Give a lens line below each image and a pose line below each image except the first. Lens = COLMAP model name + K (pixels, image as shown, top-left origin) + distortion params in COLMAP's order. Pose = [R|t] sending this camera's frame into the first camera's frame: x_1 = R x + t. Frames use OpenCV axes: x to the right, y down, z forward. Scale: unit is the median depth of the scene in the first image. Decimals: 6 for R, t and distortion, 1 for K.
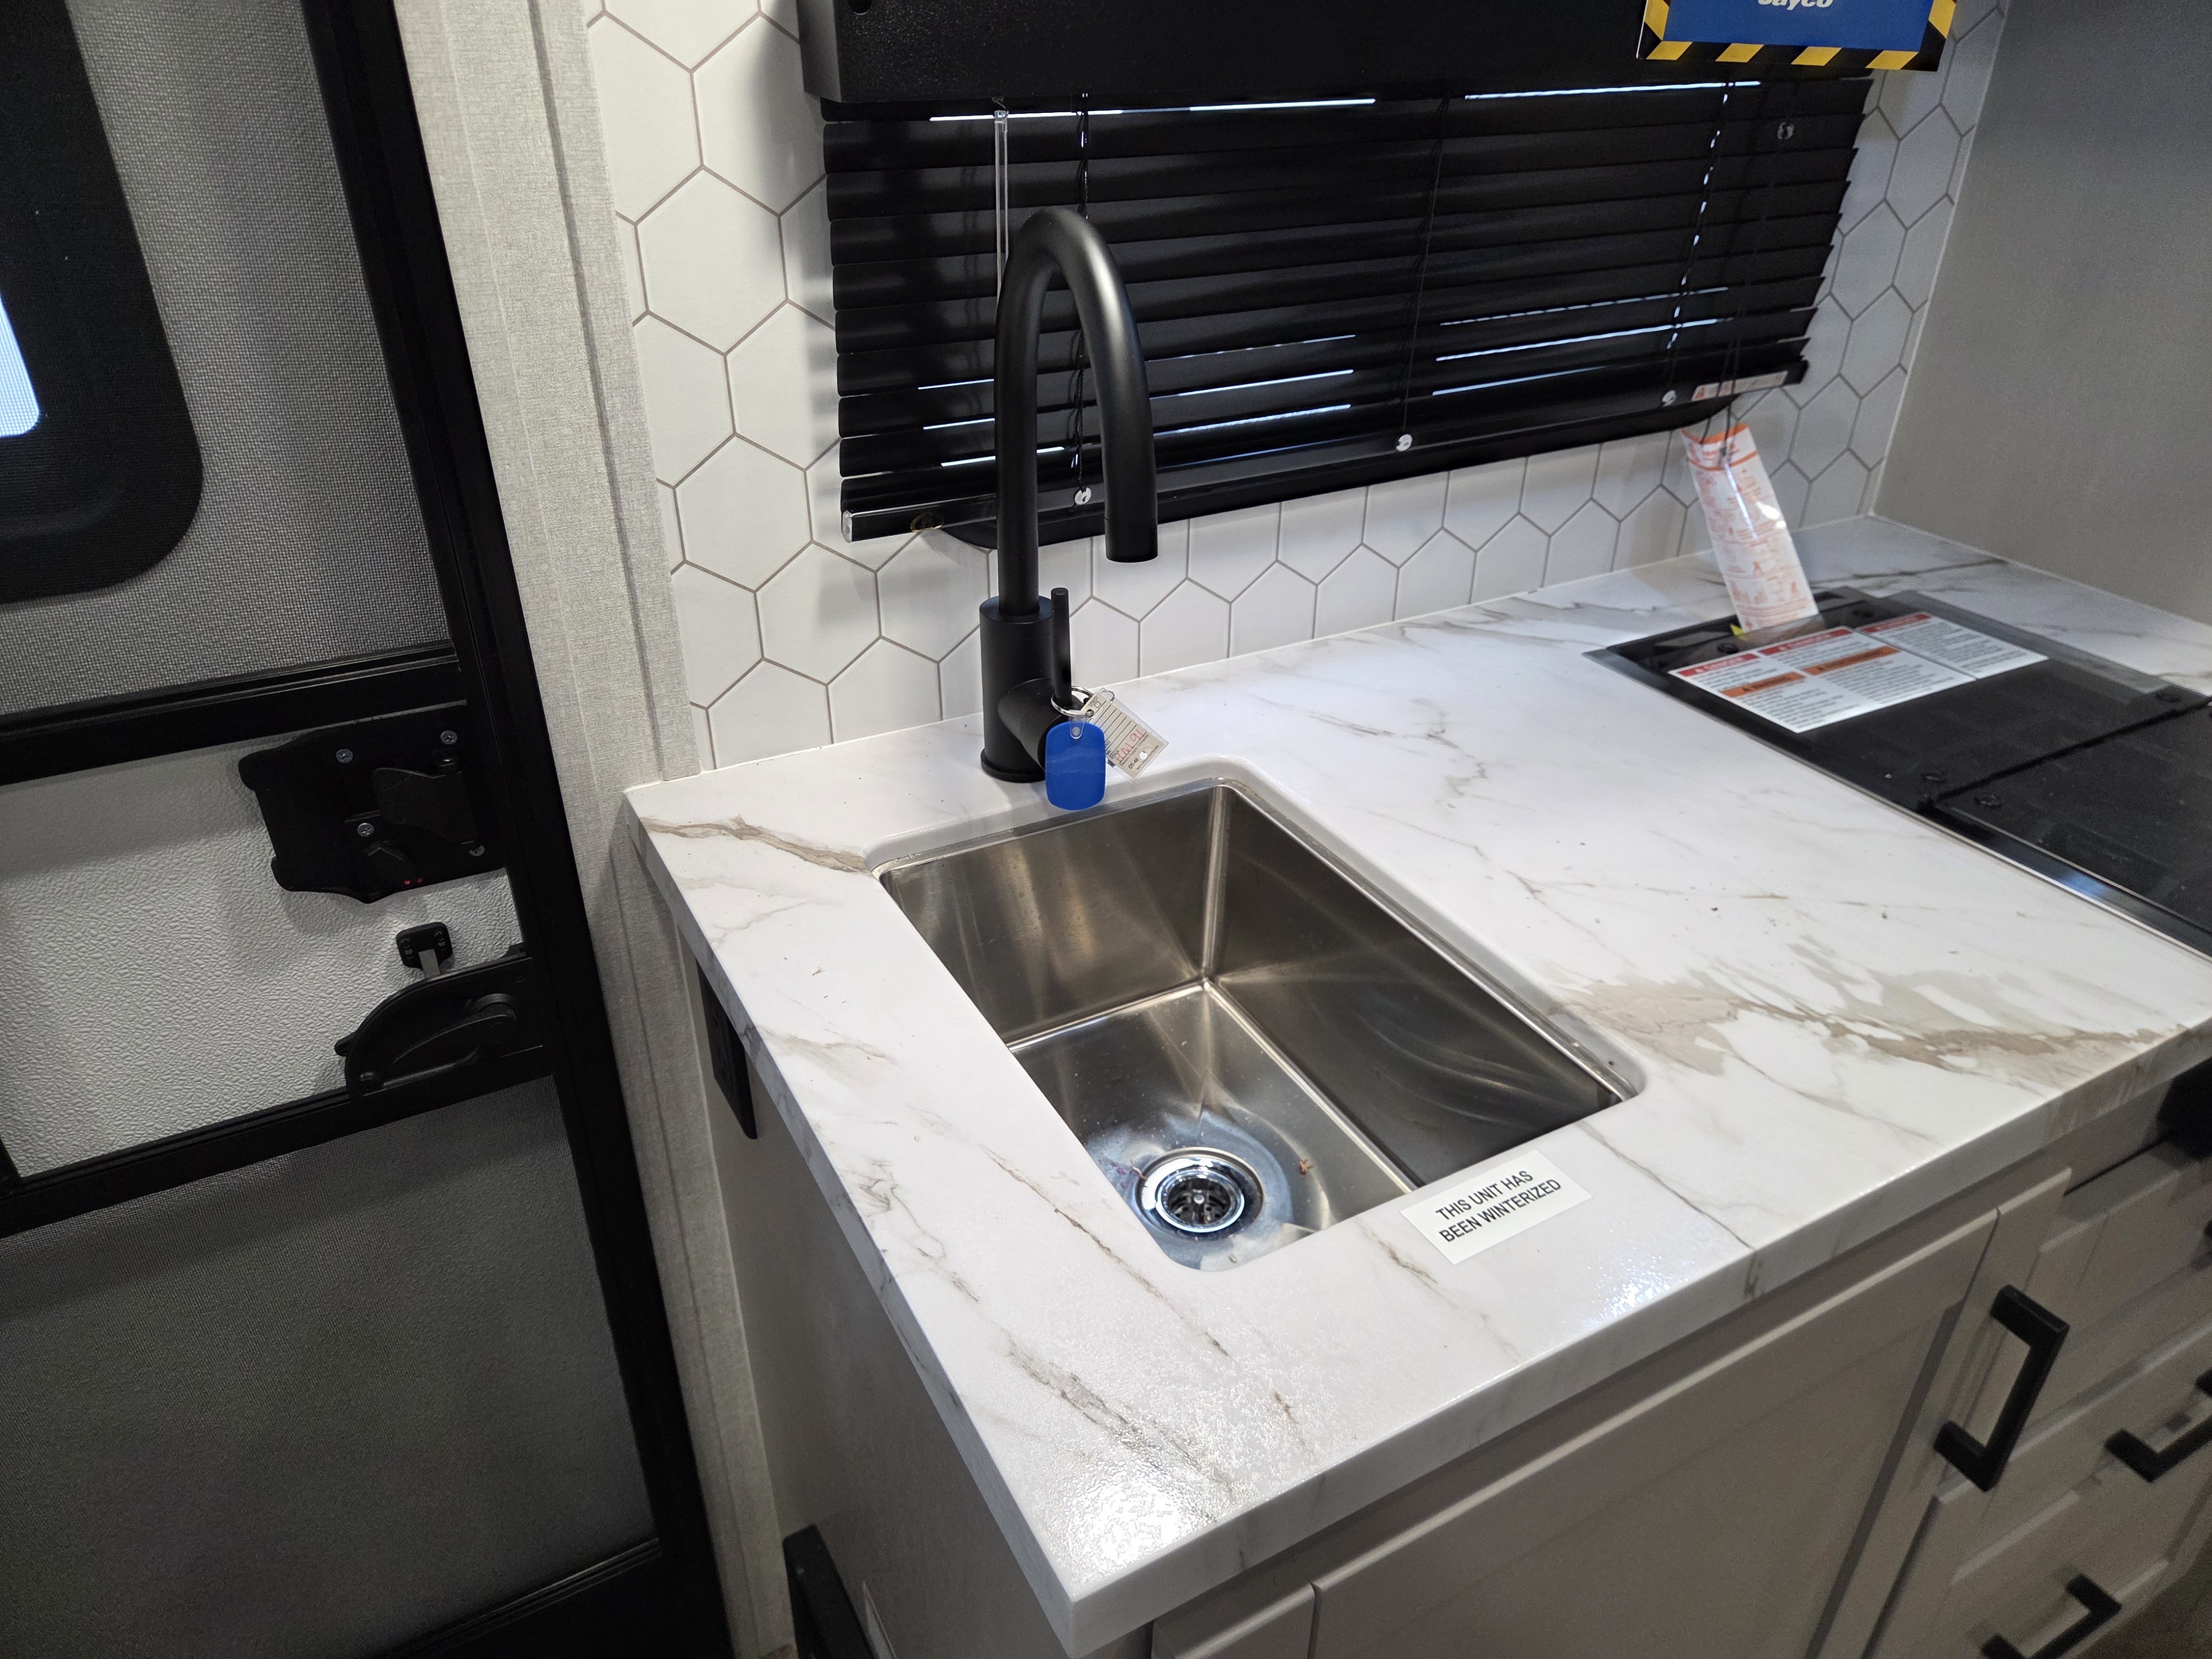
lens RADIAL K [[1489.9, 0, 1115.6], [0, 1489.9, 836.4], [0, 0, 1]] dist [0.069285, -0.058867]
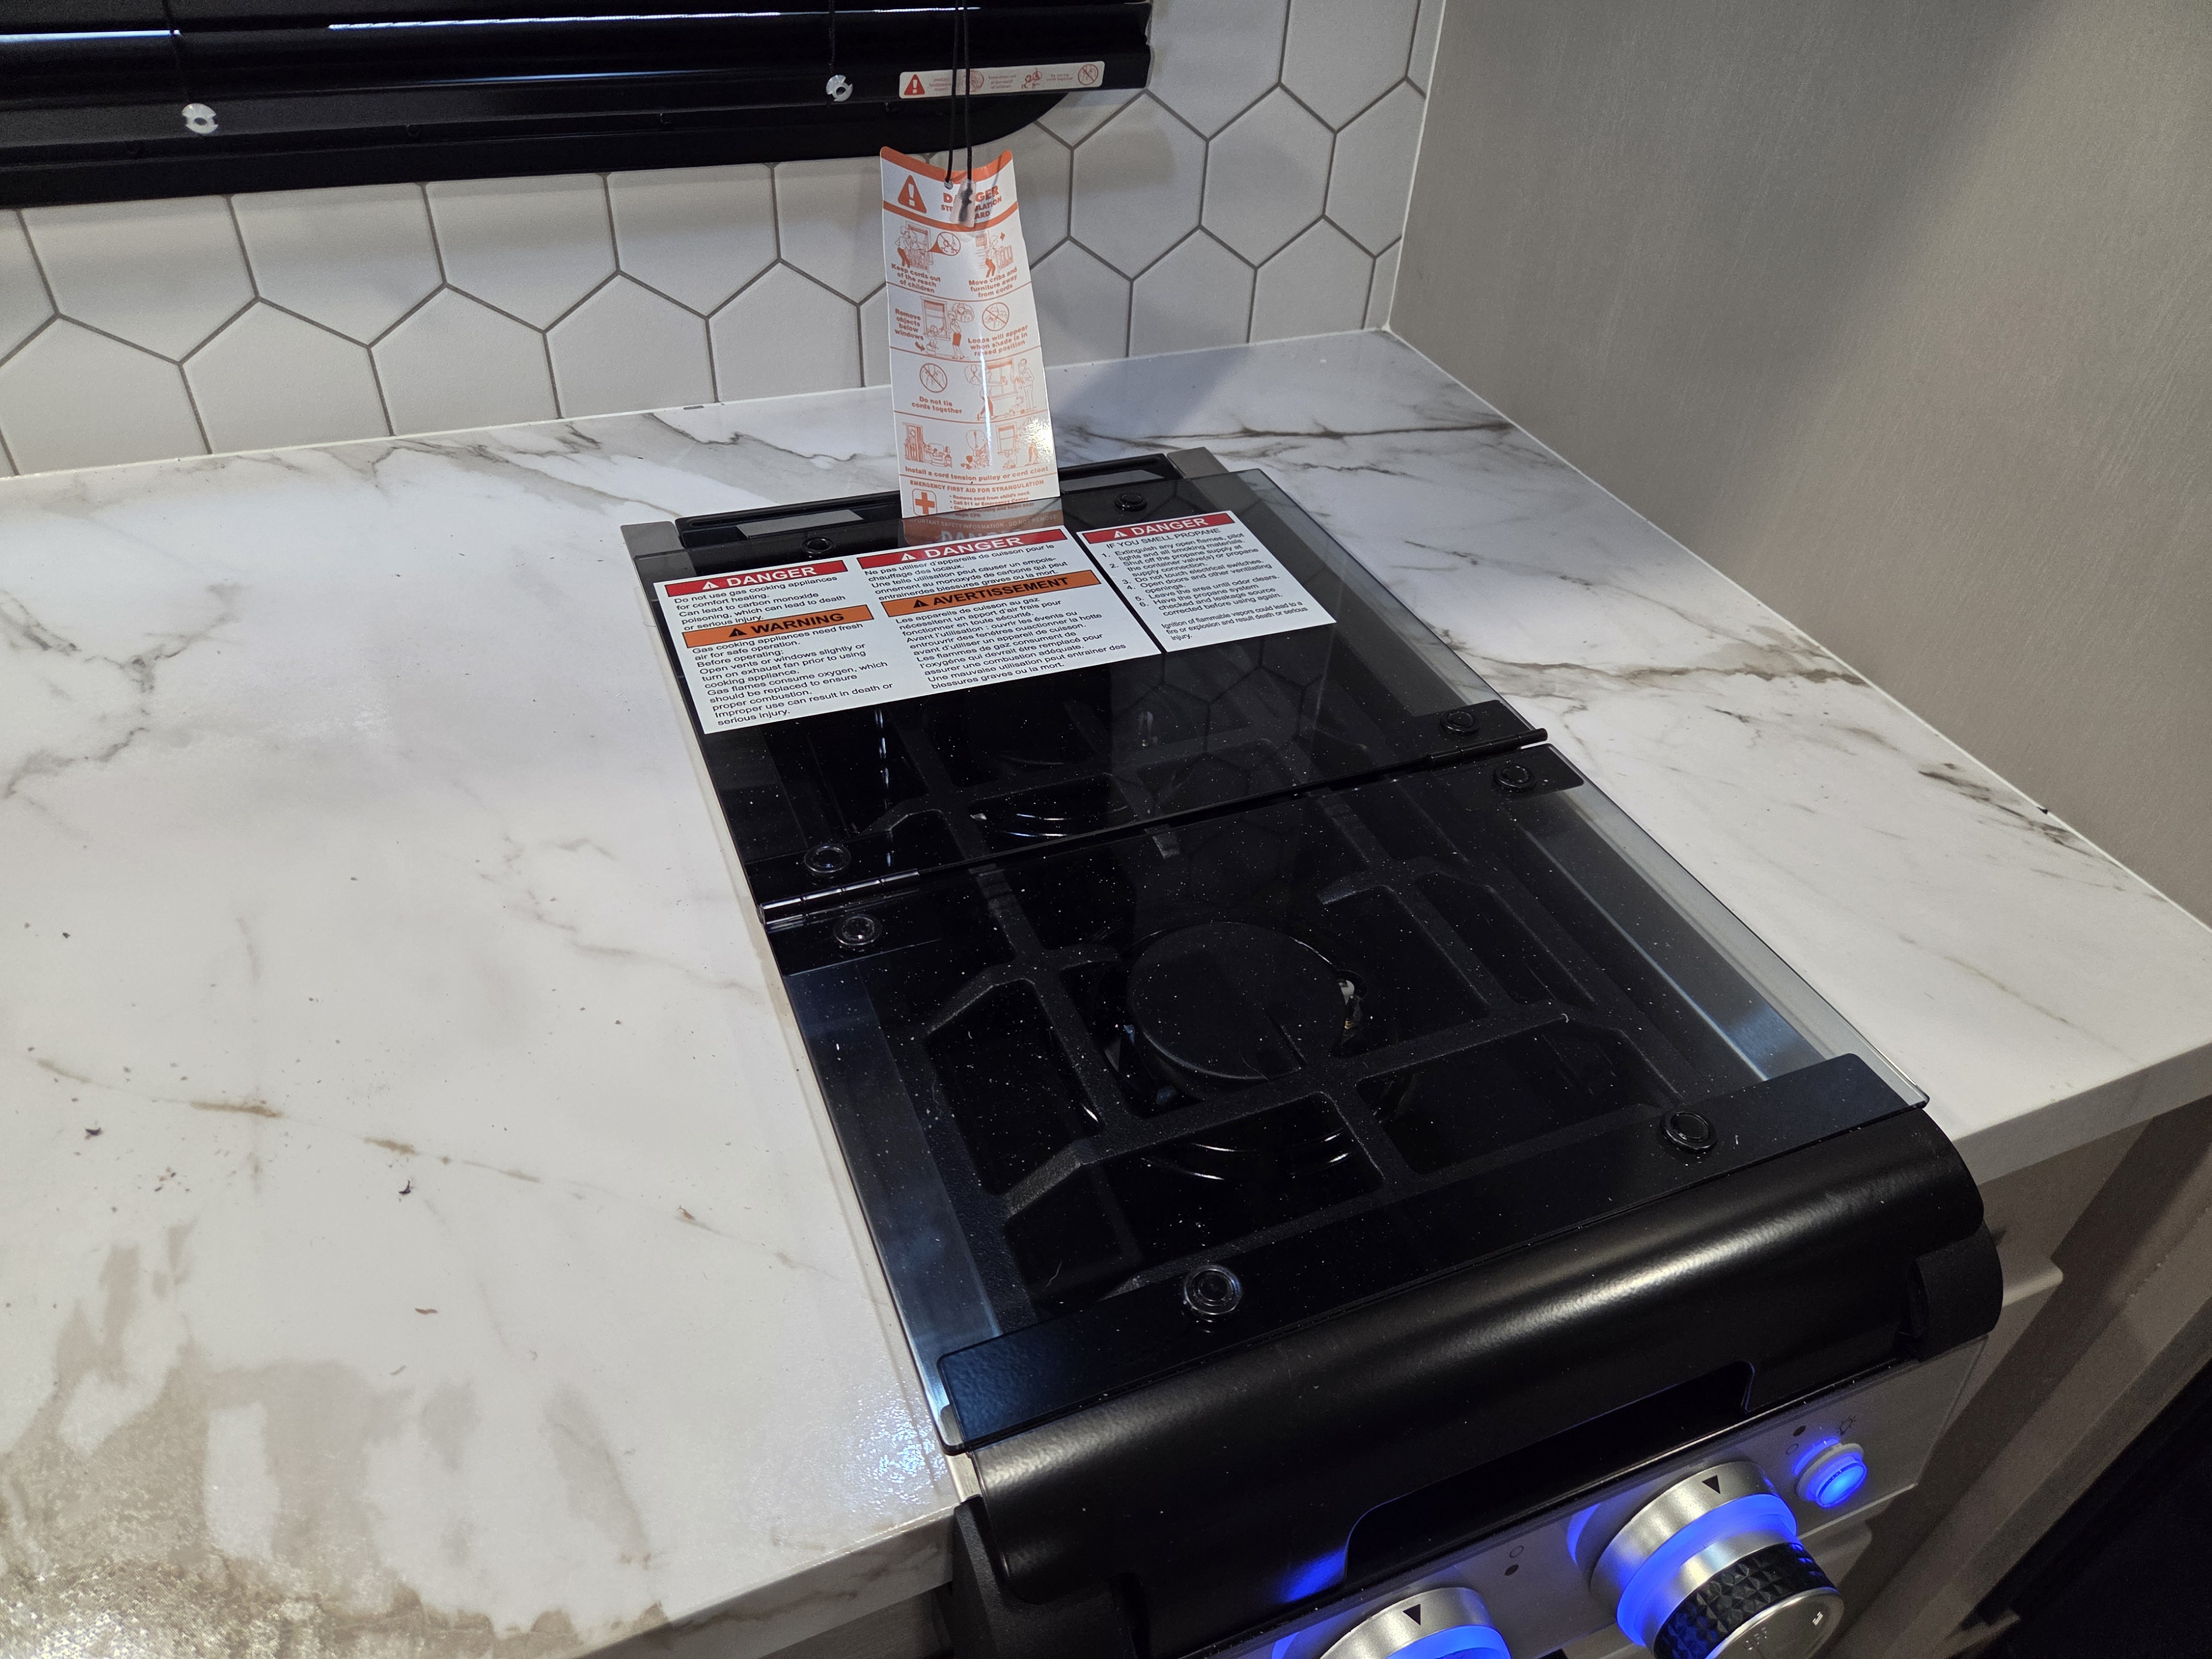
lens RADIAL K [[1489.9, 0, 1112.6], [0, 1489.9, 829.7], [0, 0, 1]] dist [0.069285, -0.058867]
pose [[0.992434, 0.107251, -0.059772, 0.544700], [-0.096279, 0.981878, 0.163236, -0.118148], [0.076195, -0.156246, 0.984775, 0.399262]]
